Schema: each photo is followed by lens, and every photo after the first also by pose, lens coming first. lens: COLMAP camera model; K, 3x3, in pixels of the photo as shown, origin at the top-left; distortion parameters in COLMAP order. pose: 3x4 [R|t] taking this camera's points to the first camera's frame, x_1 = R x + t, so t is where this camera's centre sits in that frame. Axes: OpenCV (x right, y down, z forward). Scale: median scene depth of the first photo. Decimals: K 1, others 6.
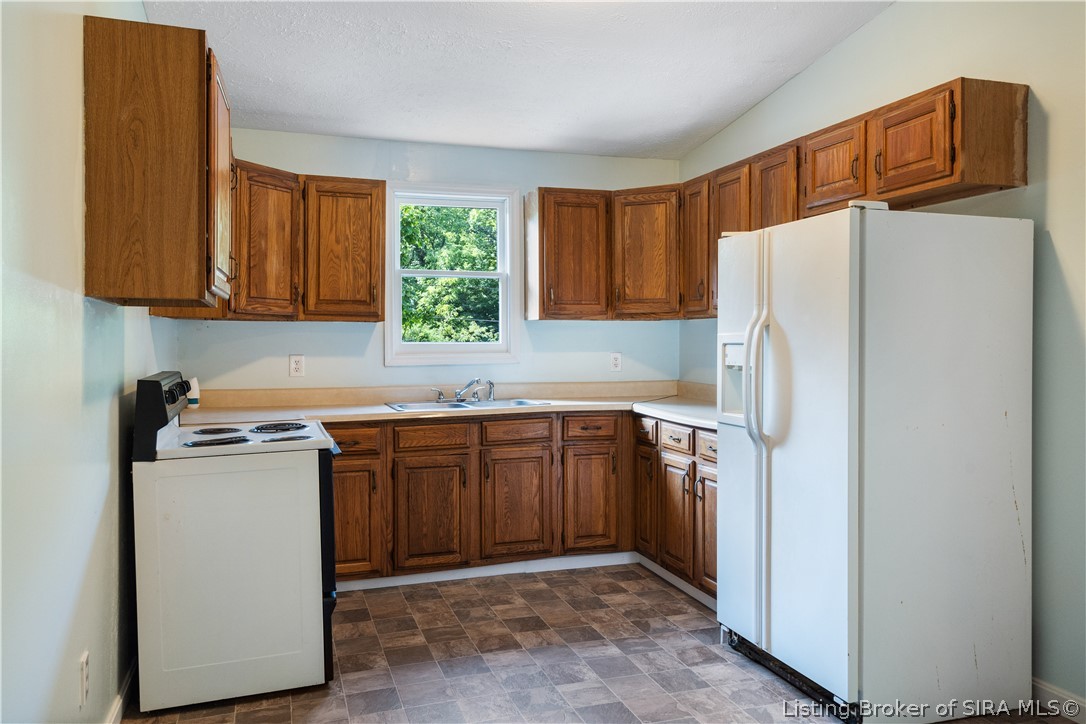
lens RADIAL K [[794.9, 0, 535.0], [0, 794.9, 347.3], [0, 0, 1]] dist [0.000679, 0.016097]
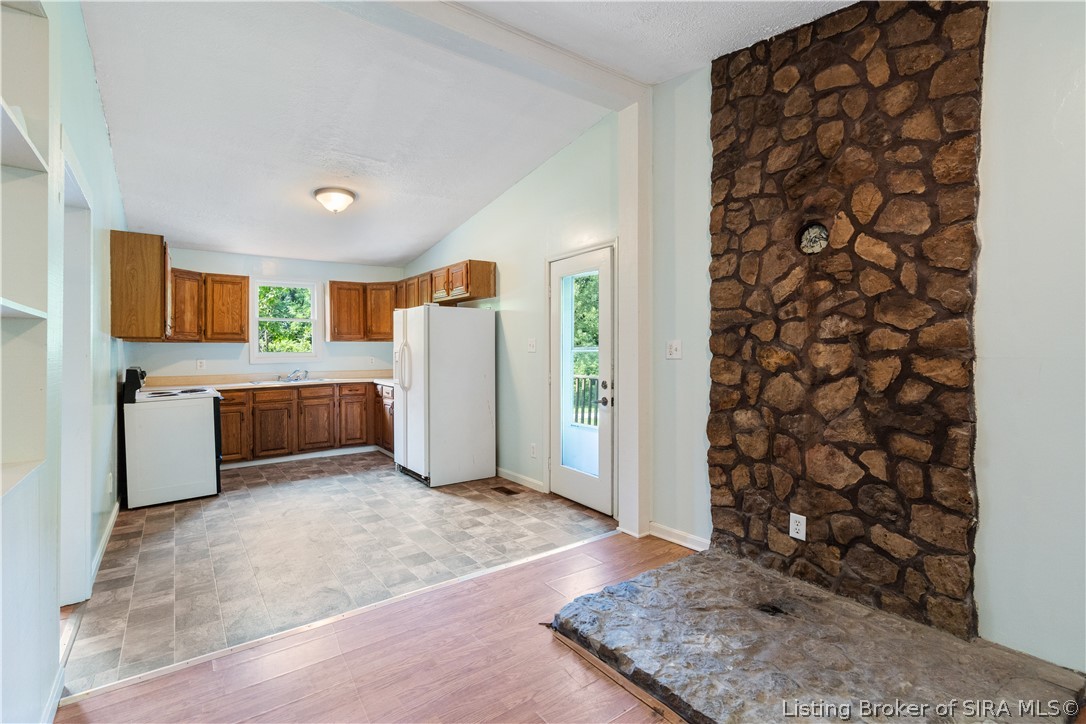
lens RADIAL K [[496.0, 0, 535.5], [0, 496.0, 352.0], [0, 0, 1]] dist [-0.004913, 0.002683]
pose [[0.951960, -0.006049, 0.306164, 0.145793], [0.007209, 0.999970, -0.002659, 0.001162], [-0.306138, 0.004738, 0.951975, -0.534393]]
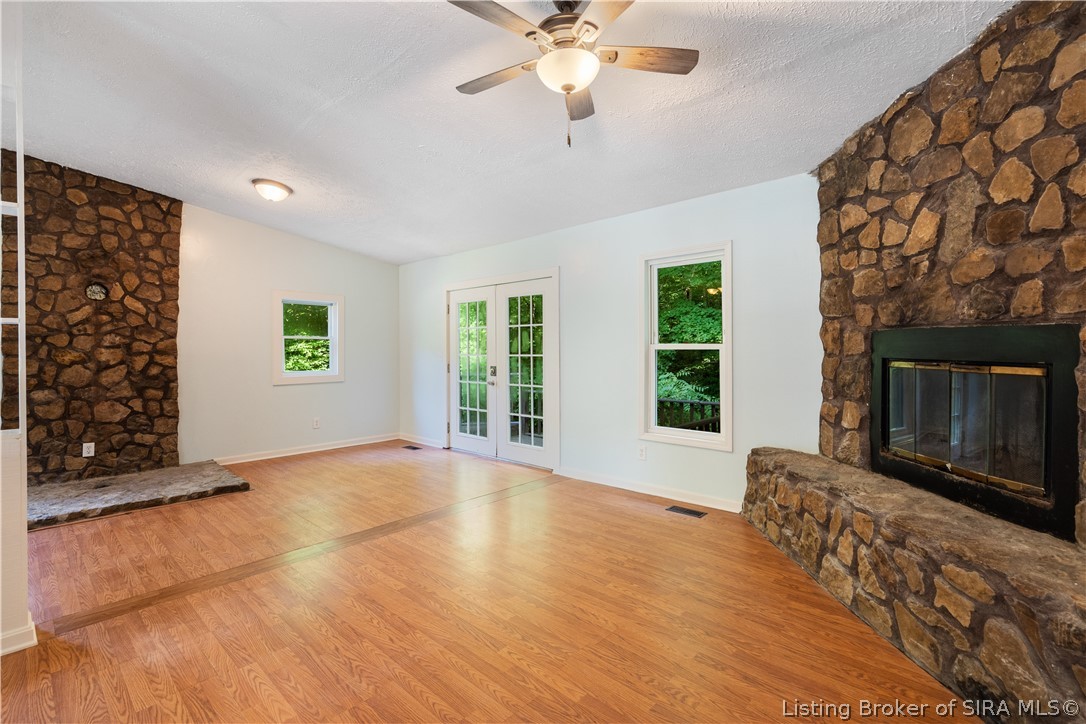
lens RADIAL K [[496.0, 0, 544.0], [0, 496.0, 353.4], [0, 0, 1]] dist [-0.004913, 0.002683]
pose [[-0.463452, -0.003509, 0.886115, -0.843754], [0.009798, 0.999911, 0.009084, 0.003197], [-0.886068, 0.012892, -0.463376, -0.436698]]
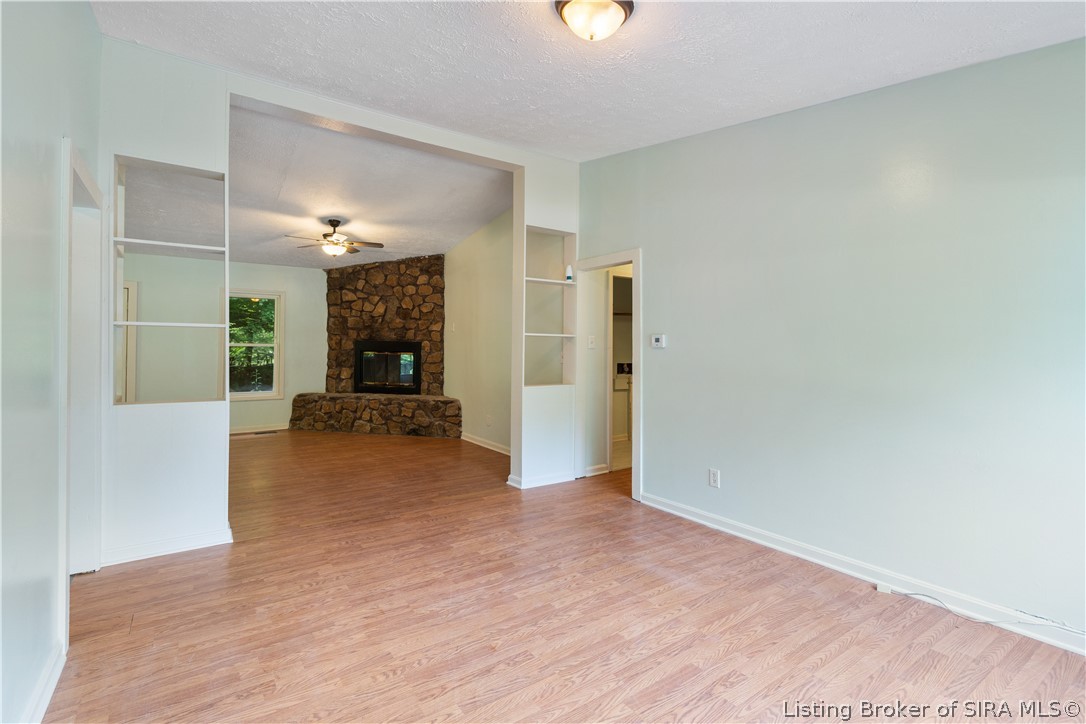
lens RADIAL K [[496.0, 0, 540.9], [0, 496.0, 354.5], [0, 0, 1]] dist [-0.004913, 0.002683]
pose [[-0.960755, -0.003269, -0.277378, -0.592201], [-0.008411, 0.999814, 0.017348, -0.003272], [0.277270, 0.019001, -0.960604, 0.825428]]
